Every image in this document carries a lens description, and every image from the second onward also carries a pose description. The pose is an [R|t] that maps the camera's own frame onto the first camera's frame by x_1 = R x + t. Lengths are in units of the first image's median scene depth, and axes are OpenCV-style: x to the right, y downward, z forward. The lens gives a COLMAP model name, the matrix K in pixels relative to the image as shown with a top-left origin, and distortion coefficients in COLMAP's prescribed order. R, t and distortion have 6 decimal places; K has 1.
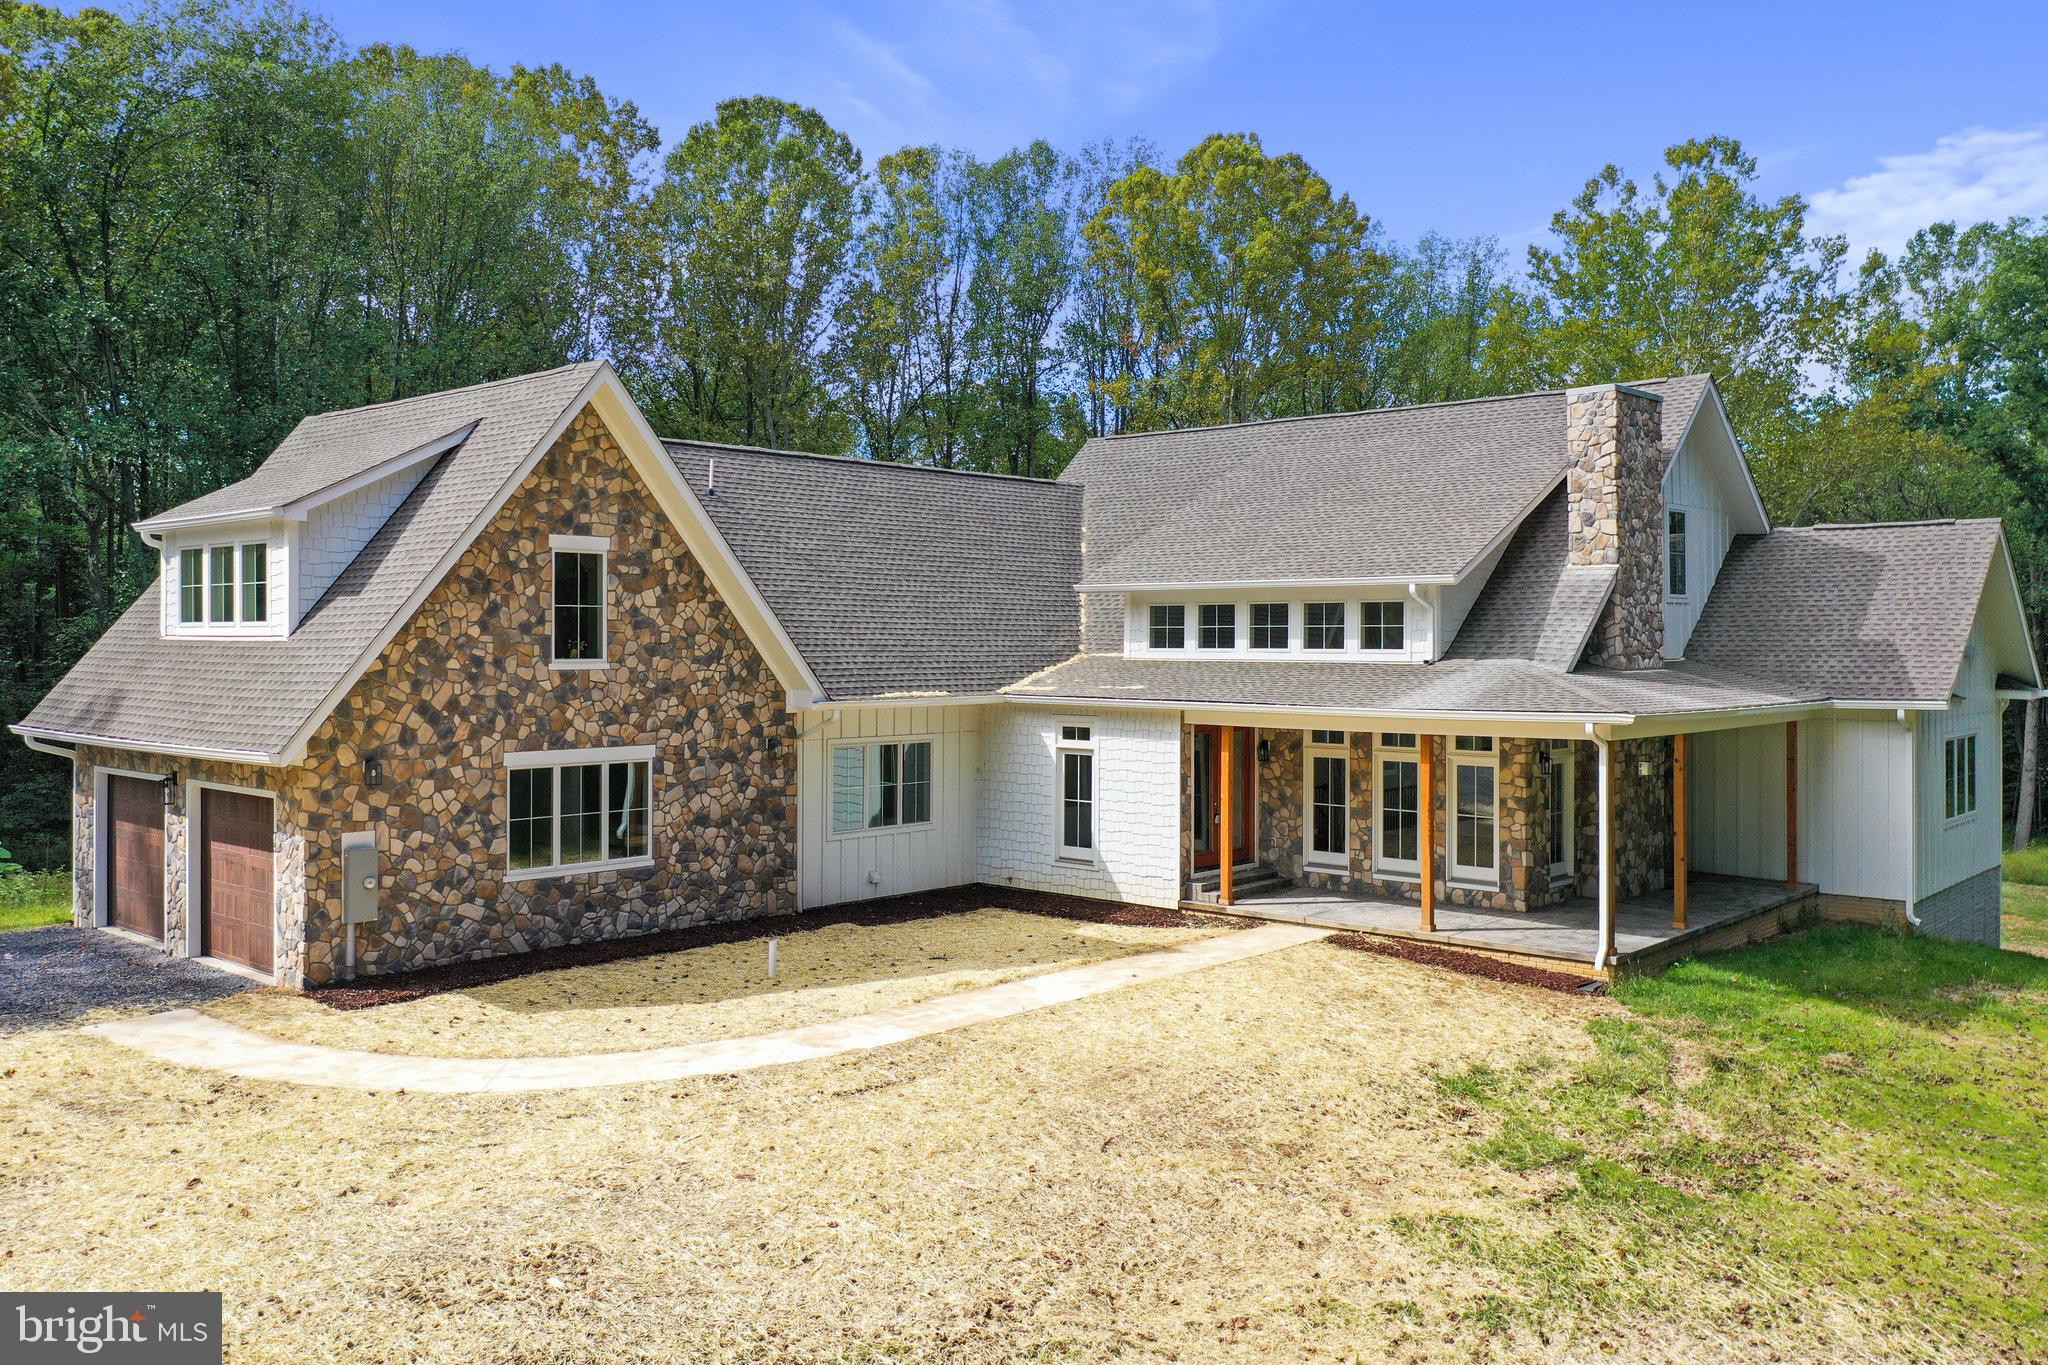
lens RADIAL K [[1627.4, 0, 1019.9], [0, 1627.4, 666.4], [0, 0, 1]] dist [-0.003907, -0.004736]
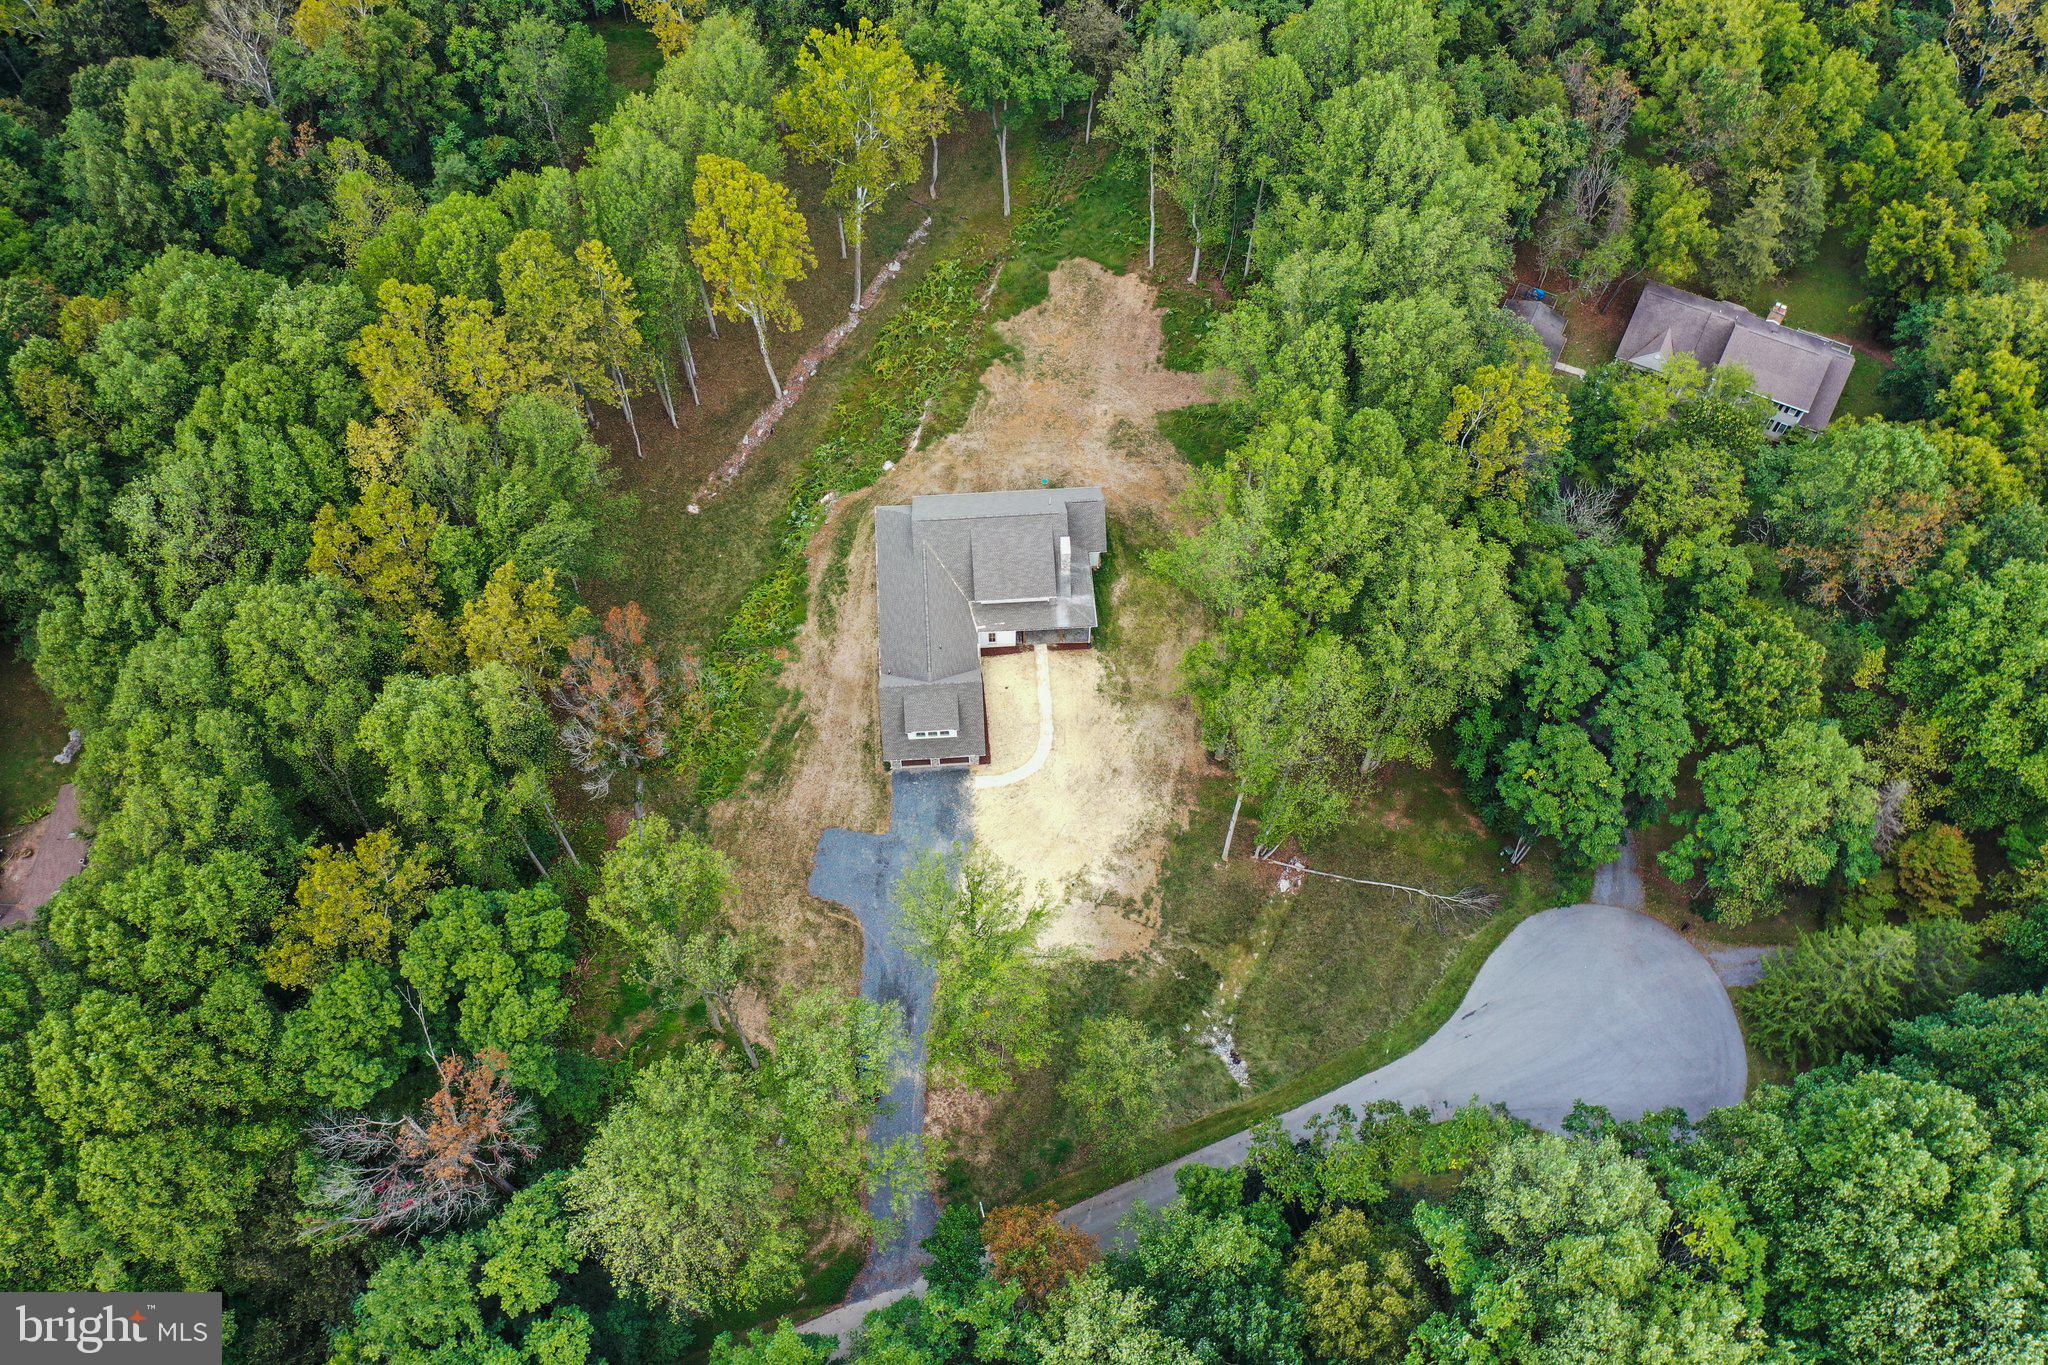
lens RADIAL K [[1627.4, 0, 1017.9], [0, 1627.4, 670.4], [0, 0, 1]] dist [-0.003907, -0.004736]
pose [[0.692958, -0.617075, 0.372864, -2.380831], [0.007086, 0.522969, 0.852322, -5.351730], [-0.720943, -0.587982, 0.366768, -1.342194]]
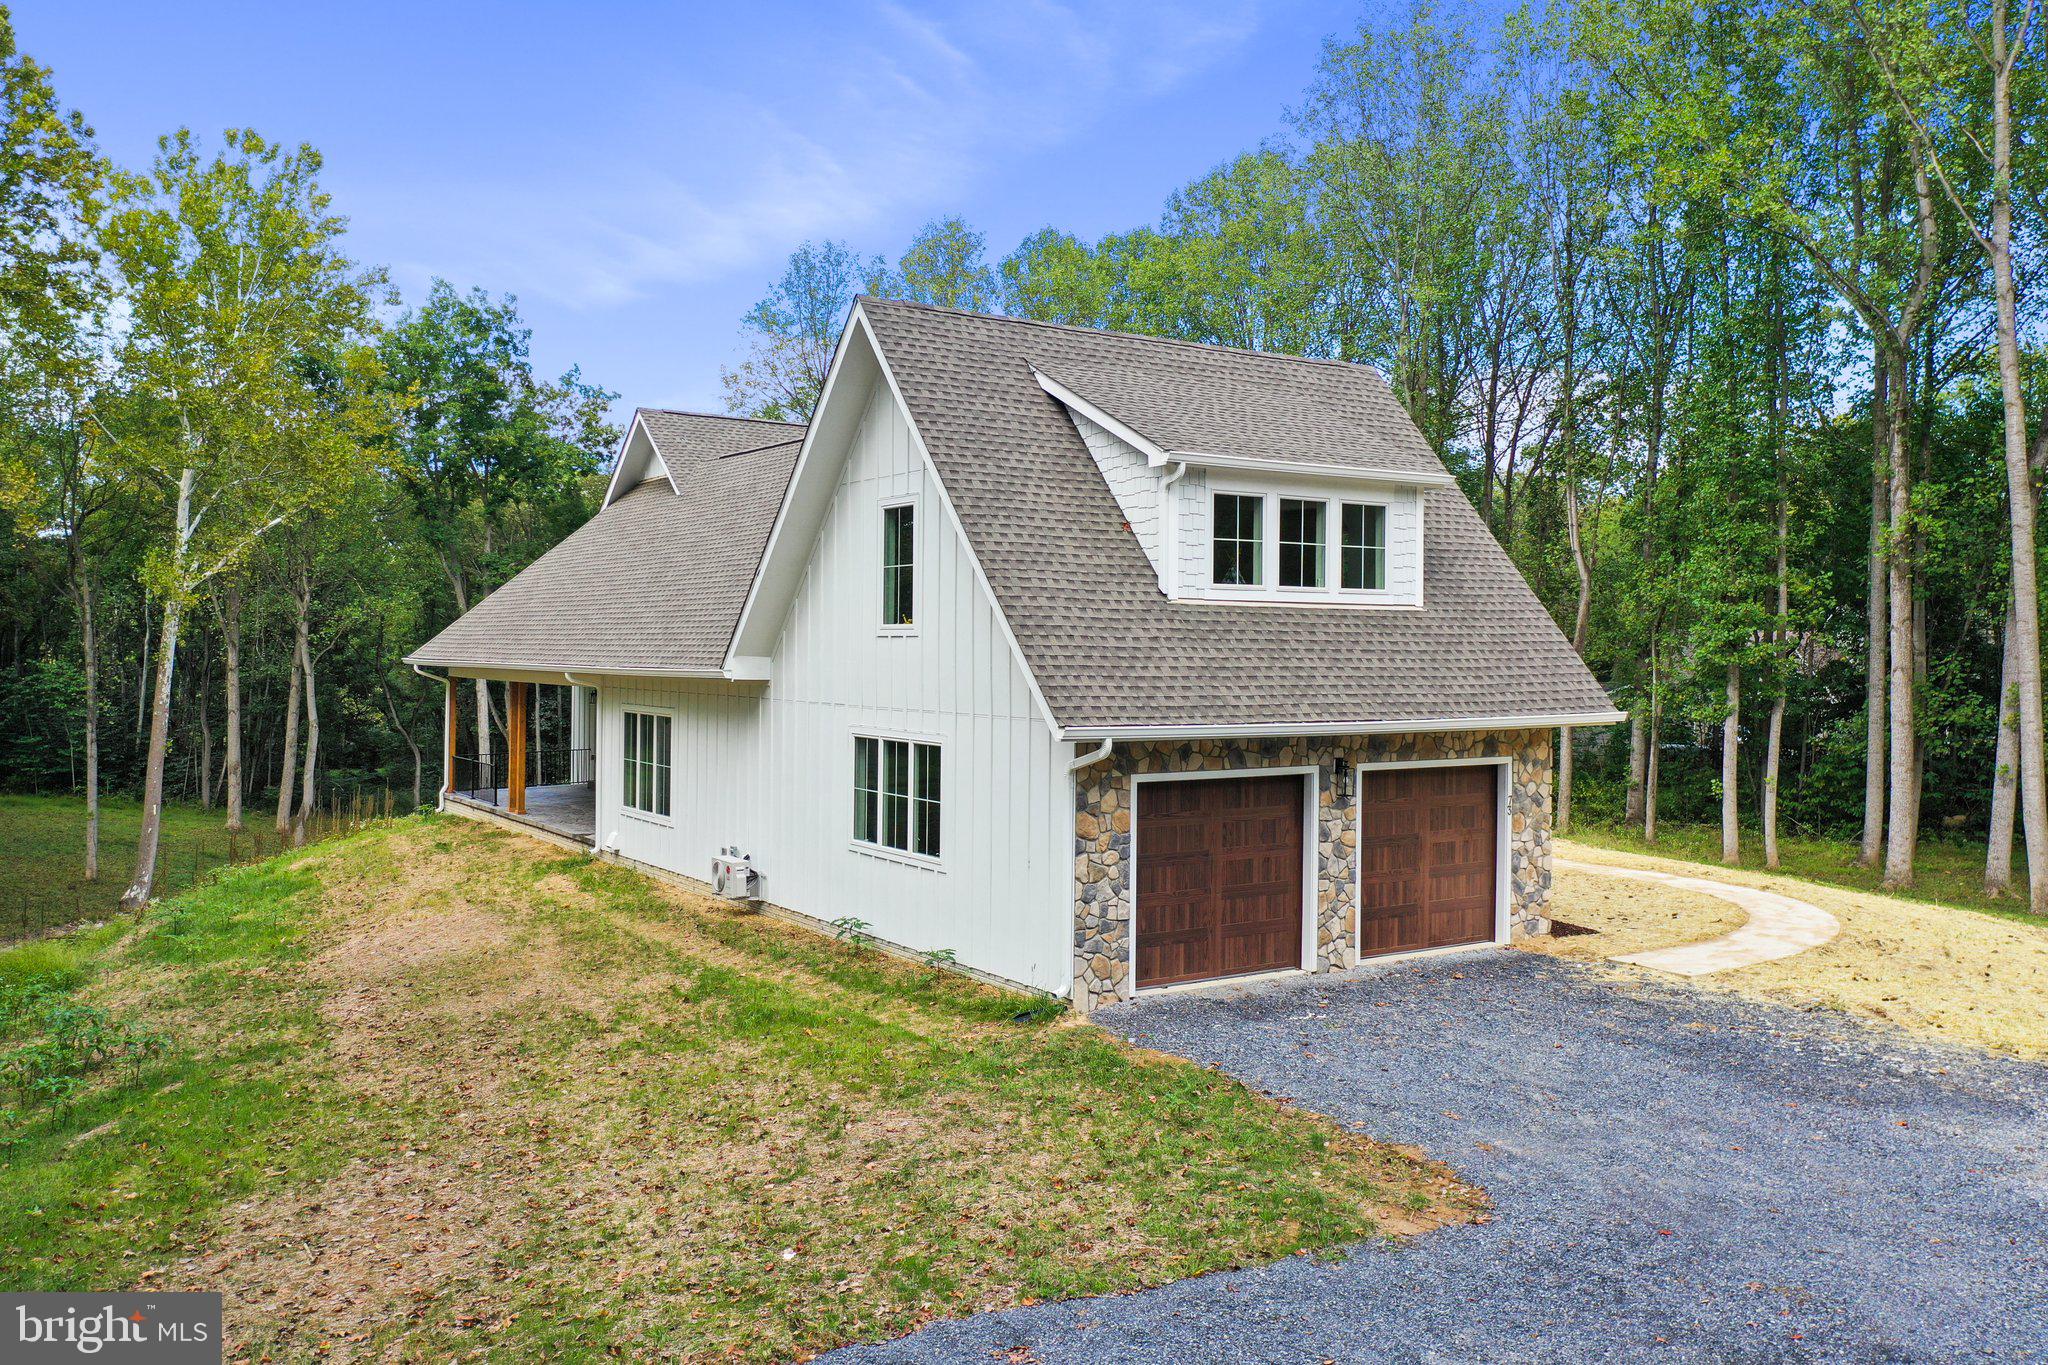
lens RADIAL K [[1627.4, 0, 1032.1], [0, 1627.4, 655.9], [0, 0, 1]] dist [-0.003907, -0.004736]
pose [[0.234407, -0.003704, 0.972131, -1.340106], [0.001835, 0.999993, 0.003368, 0.006830], [-0.972137, 0.000994, 0.234412, 0.916271]]
